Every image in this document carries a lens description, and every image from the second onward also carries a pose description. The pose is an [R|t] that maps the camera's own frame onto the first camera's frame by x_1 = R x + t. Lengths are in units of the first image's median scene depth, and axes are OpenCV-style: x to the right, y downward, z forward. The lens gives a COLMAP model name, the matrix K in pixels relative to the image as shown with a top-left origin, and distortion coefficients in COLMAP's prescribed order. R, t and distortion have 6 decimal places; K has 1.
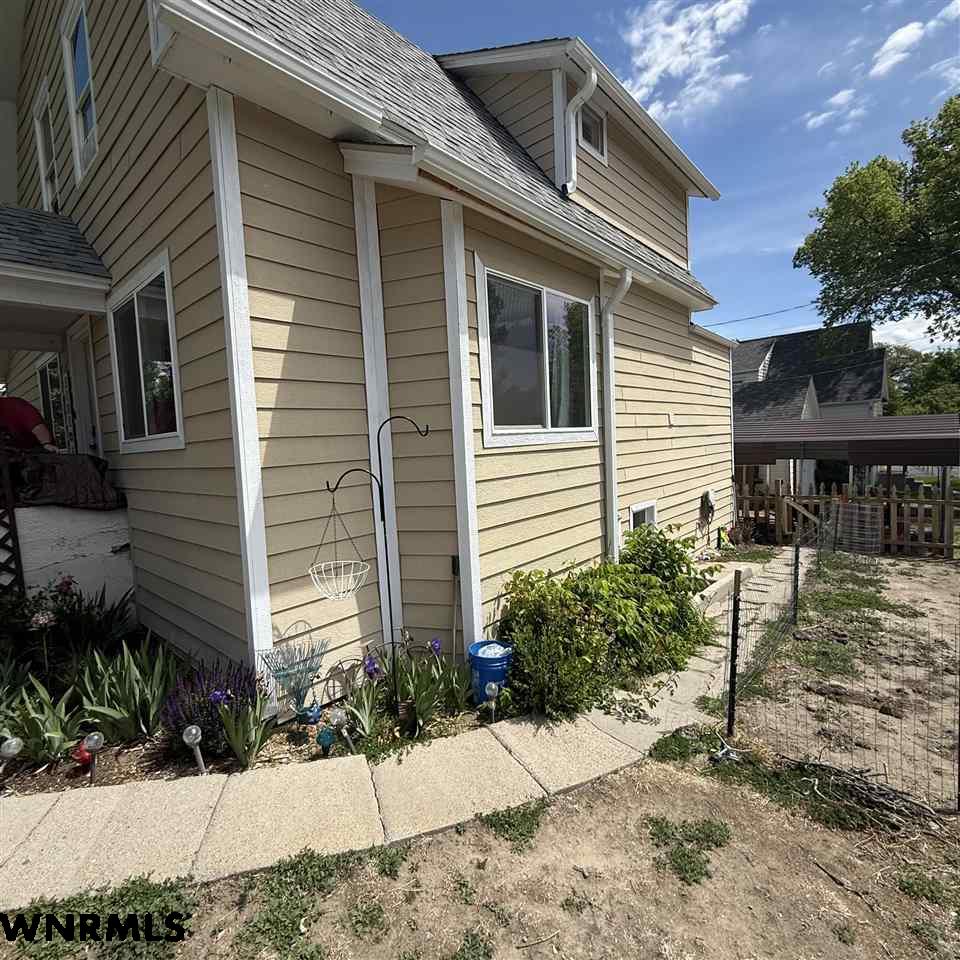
lens RADIAL K [[505.5, 0, 472.6], [0, 505.5, 479.4], [0, 0, 1]] dist [0.011671, -0.002129]
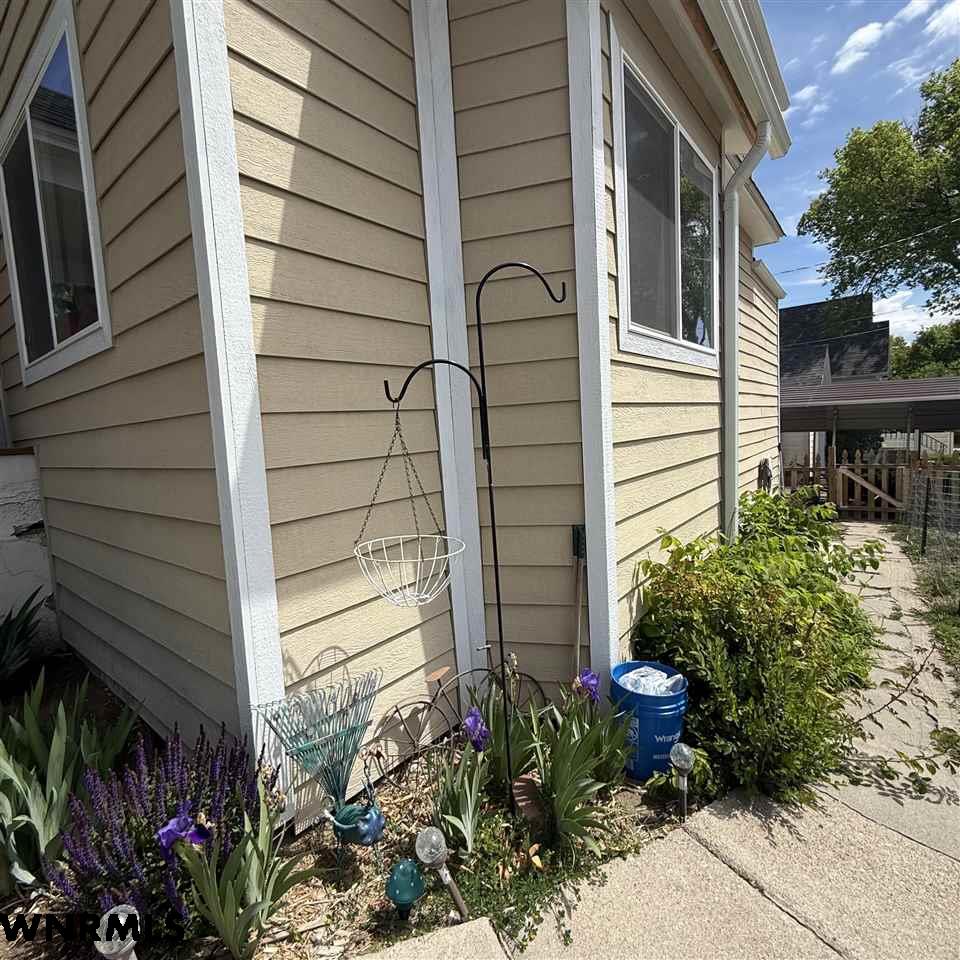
lens RADIAL K [[505.5, 0, 477.4], [0, 505.5, 479.8], [0, 0, 1]] dist [0.011671, -0.002129]
pose [[0.998120, -0.010329, 0.060409, -0.192963], [0.008833, 0.999649, 0.024979, 0.079861], [-0.060646, -0.024399, 0.997861, 0.400464]]
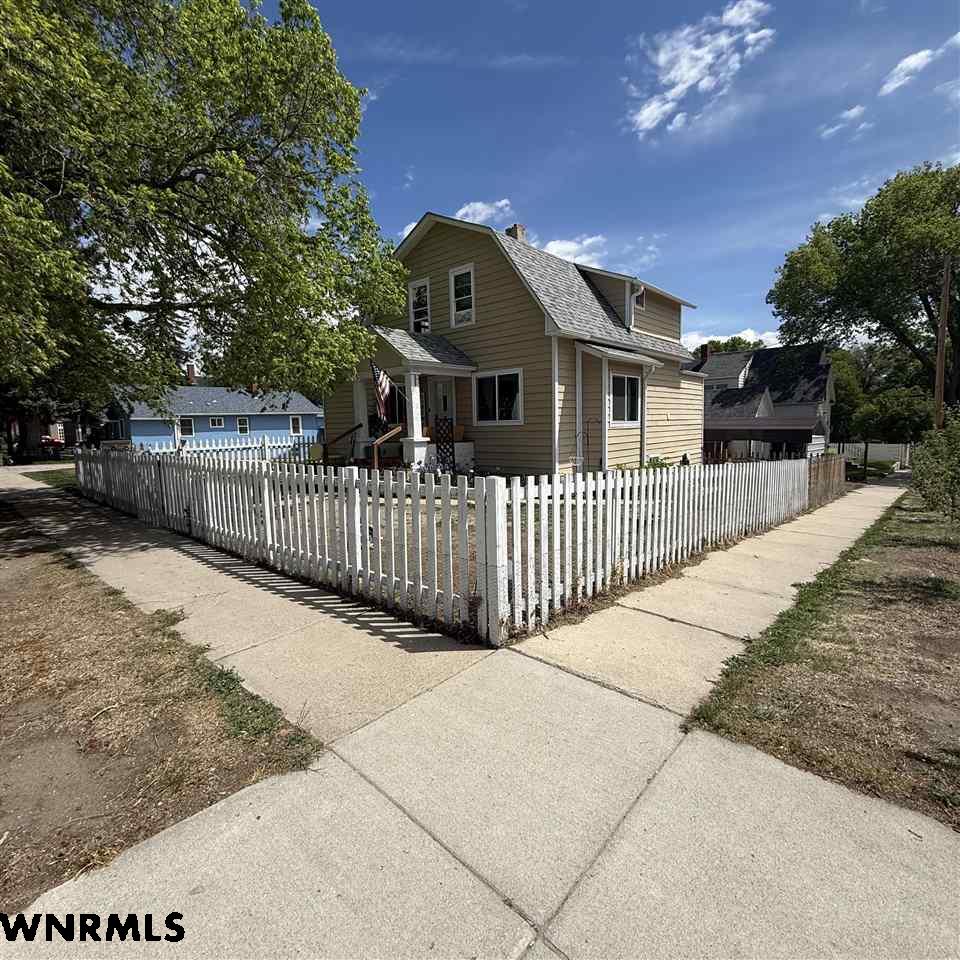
lens RADIAL K [[505.5, 0, 480.4], [0, 505.5, 478.0], [0, 0, 1]] dist [0.011671, -0.002129]
pose [[0.999291, 0.037598, 0.002140, -0.872179], [-0.037655, 0.998390, 0.042413, 0.174456], [-0.000541, -0.042464, 0.999098, -2.520117]]
